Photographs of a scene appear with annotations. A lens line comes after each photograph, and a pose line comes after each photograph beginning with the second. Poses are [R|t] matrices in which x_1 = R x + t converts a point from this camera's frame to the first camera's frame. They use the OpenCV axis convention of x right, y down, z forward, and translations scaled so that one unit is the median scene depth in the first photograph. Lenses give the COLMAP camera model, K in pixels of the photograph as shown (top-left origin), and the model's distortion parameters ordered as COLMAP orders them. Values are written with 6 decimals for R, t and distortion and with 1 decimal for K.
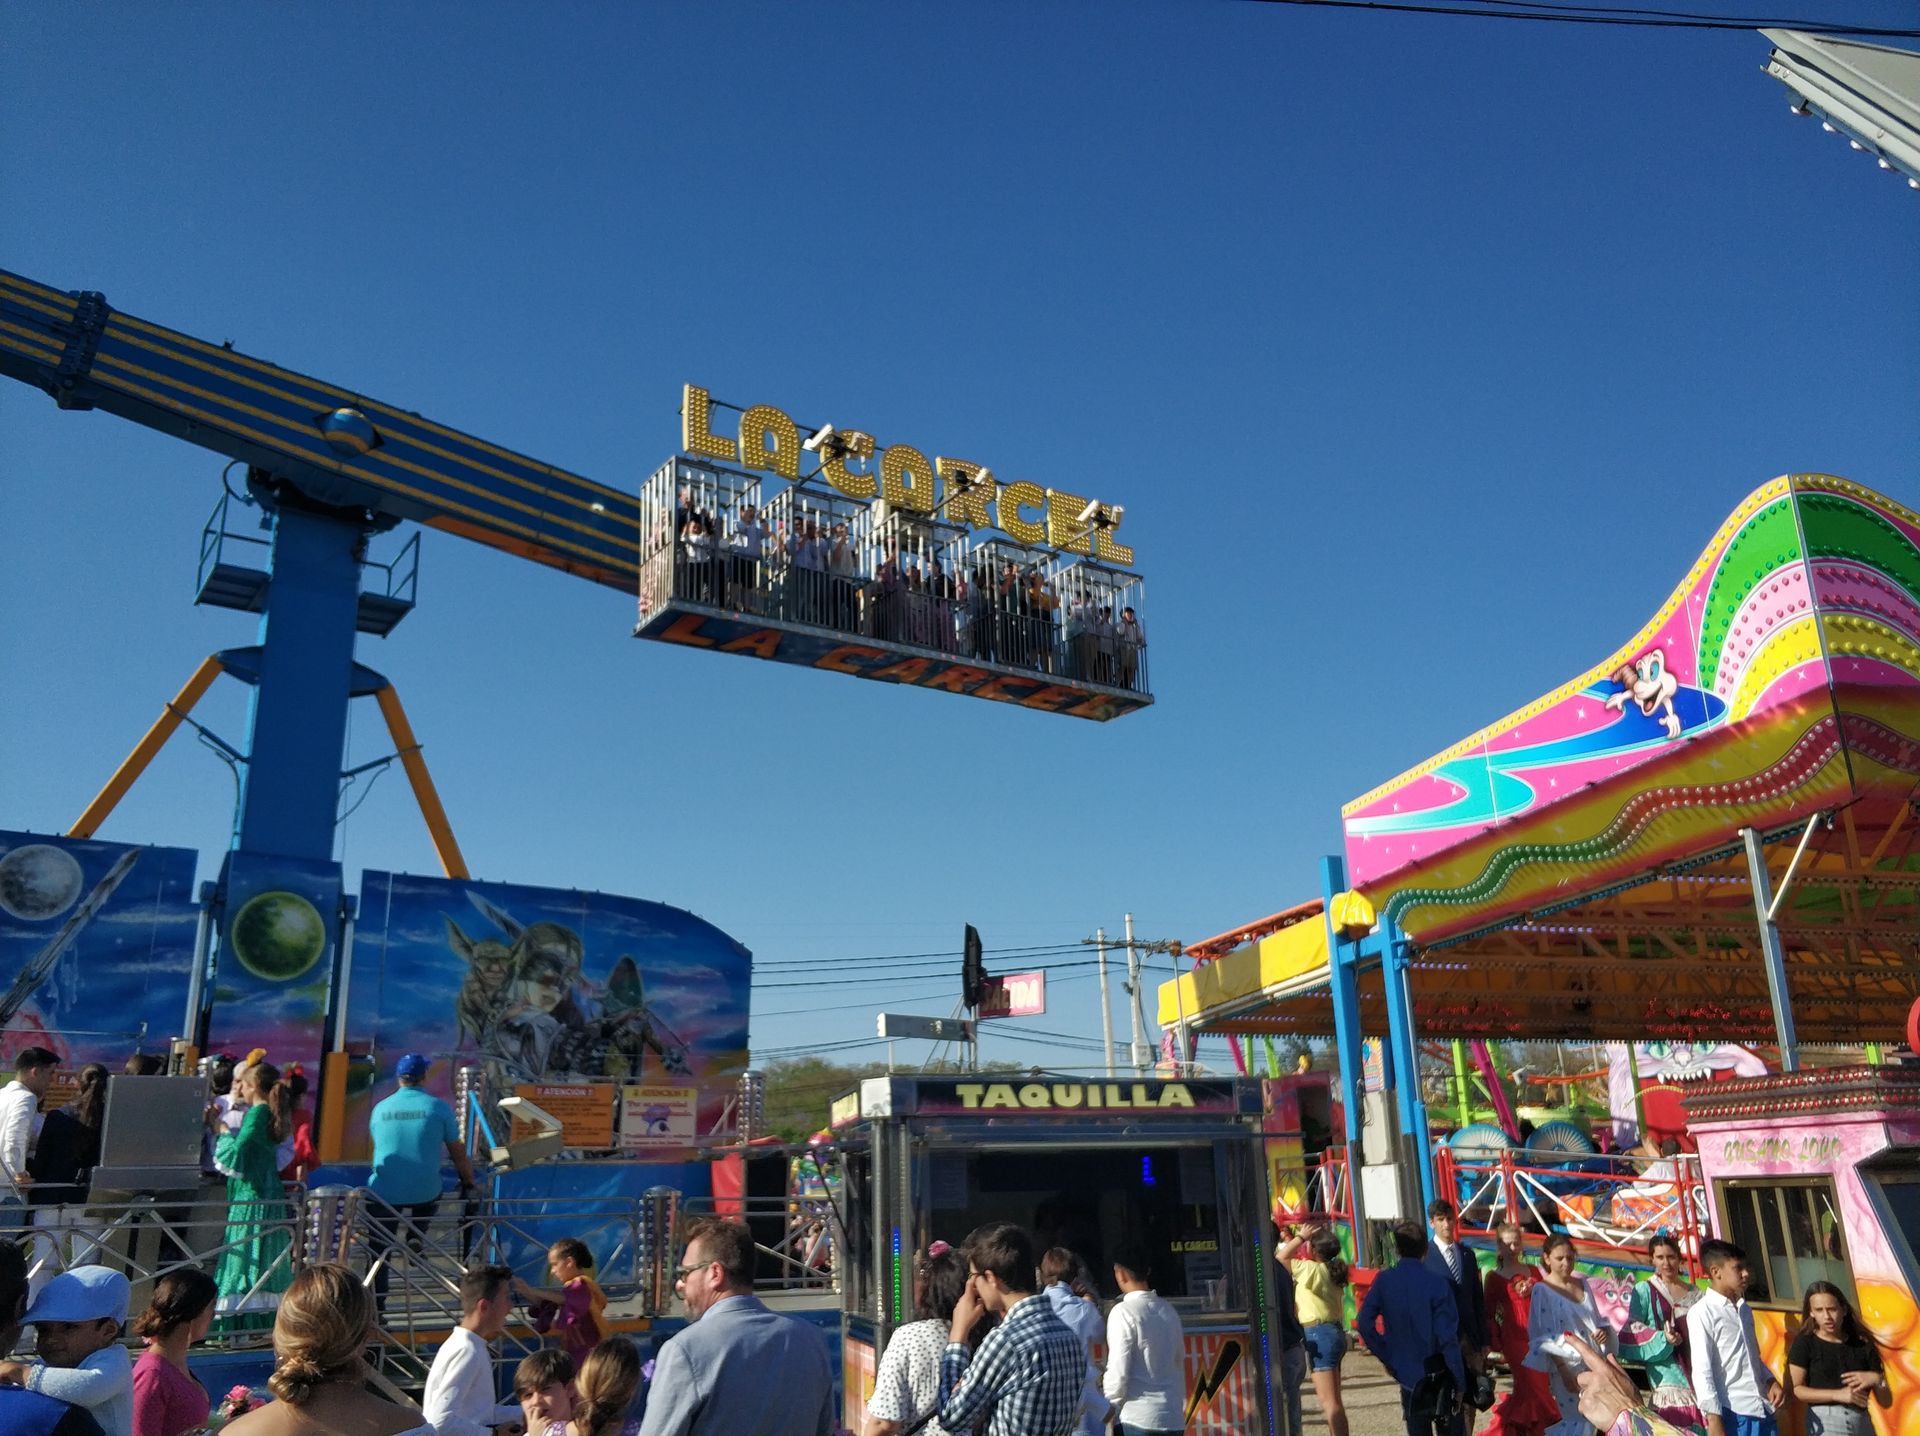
lens RADIAL K [[1506.3, 0, 959.5], [0, 1506.3, 720.9], [0, 0, 1]] dist [0.006289, 0.002404]
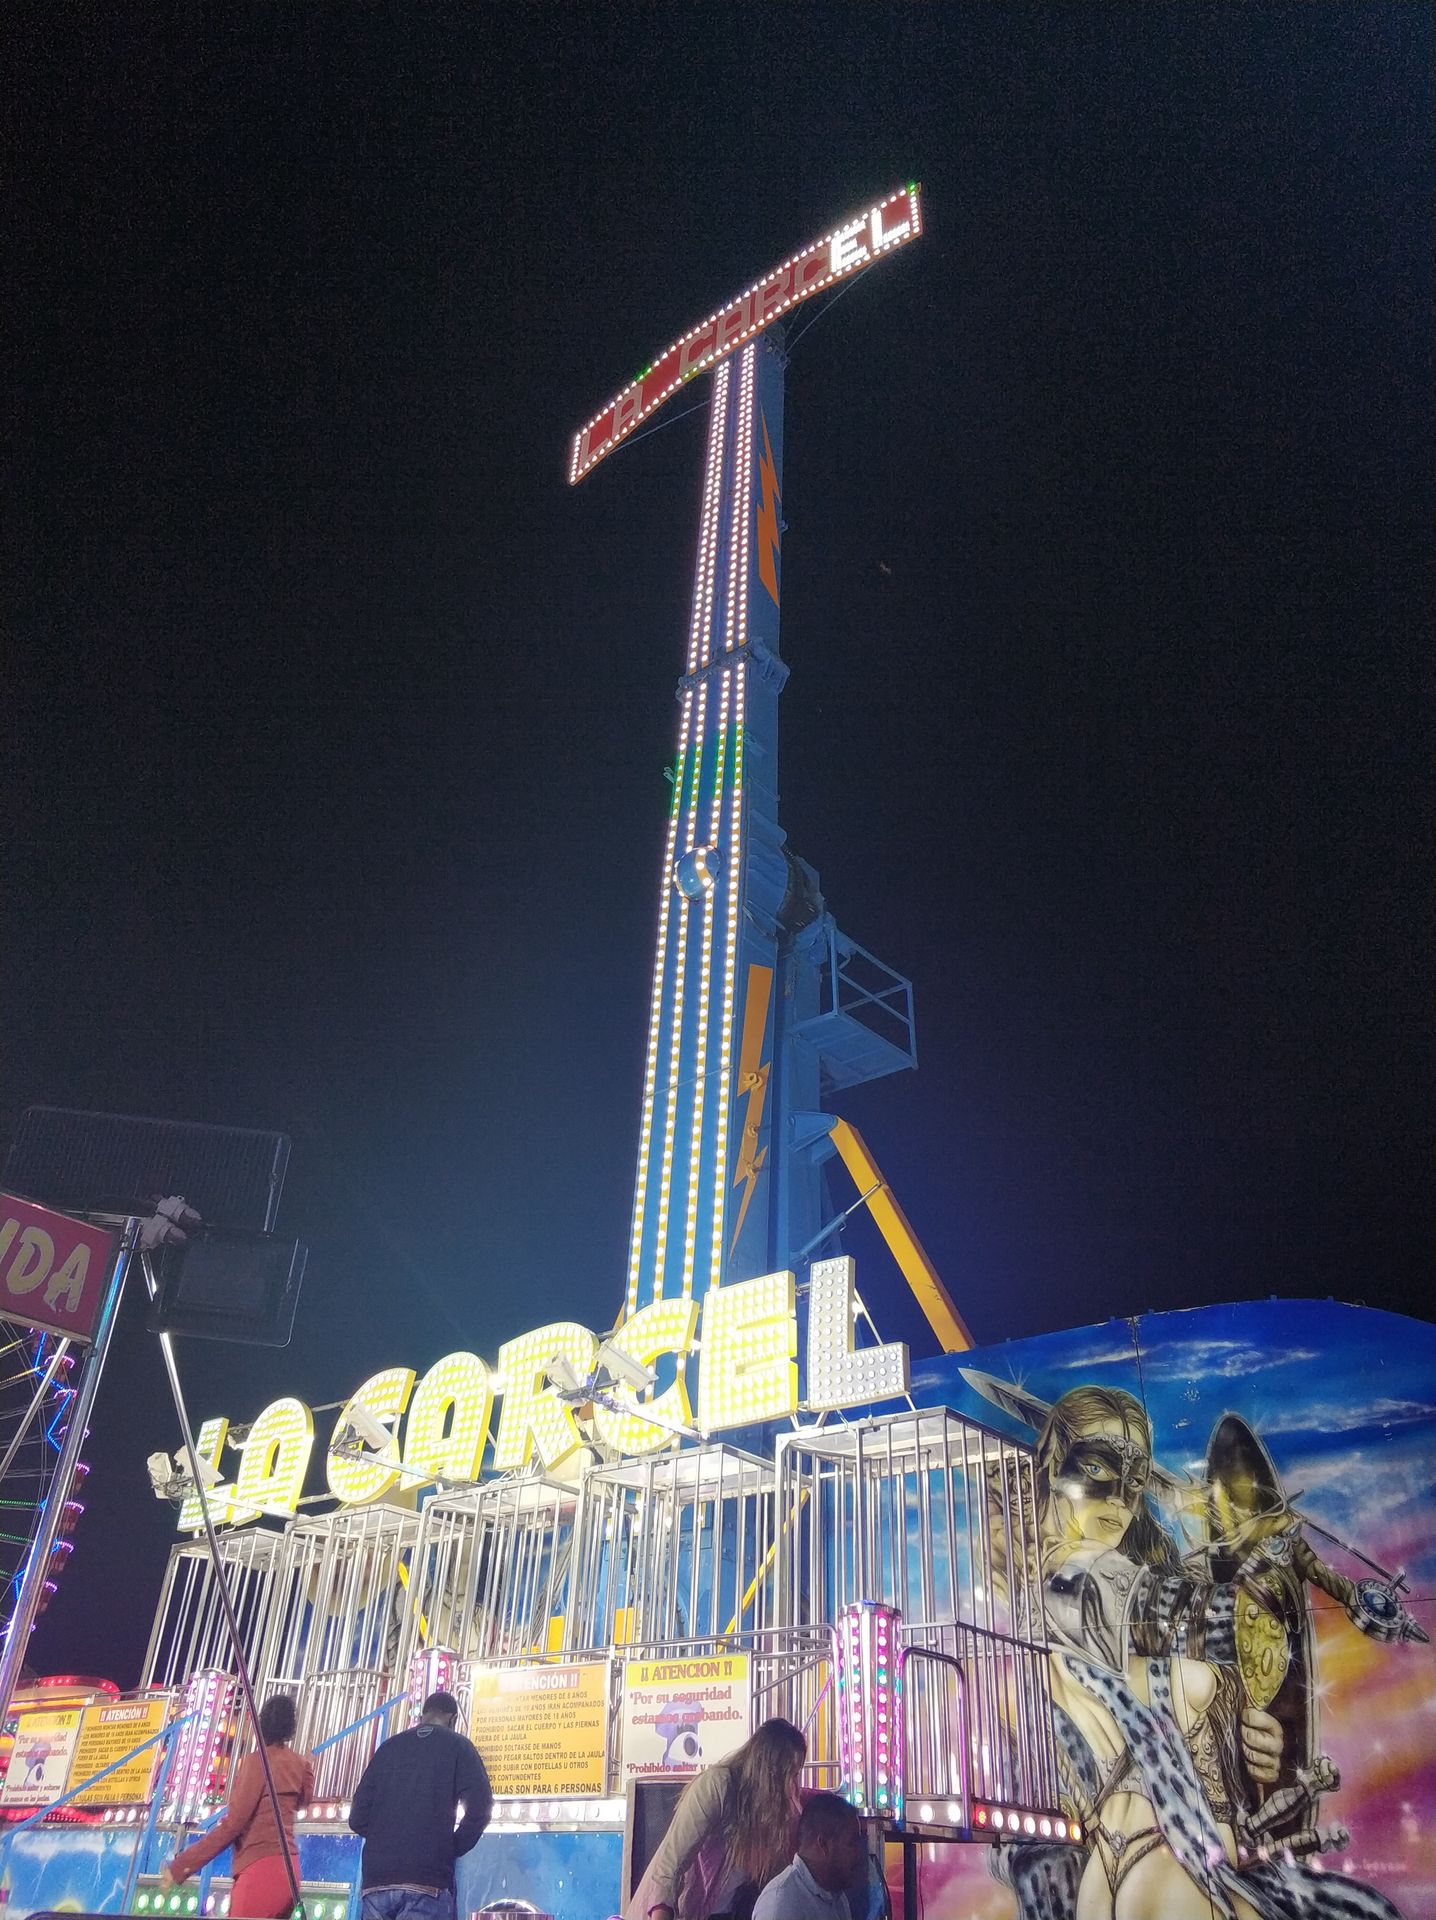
lens RADIAL K [[1506.3, 0, 720.7], [0, 1506.3, 958.5], [0, 0, 1]] dist [0.006289, 0.002404]
pose [[0.256866, -0.486030, -0.835341, 0.260621], [0.247920, 0.868557, -0.429121, 0.206027], [0.934107, -0.096871, 0.343599, 0.687406]]
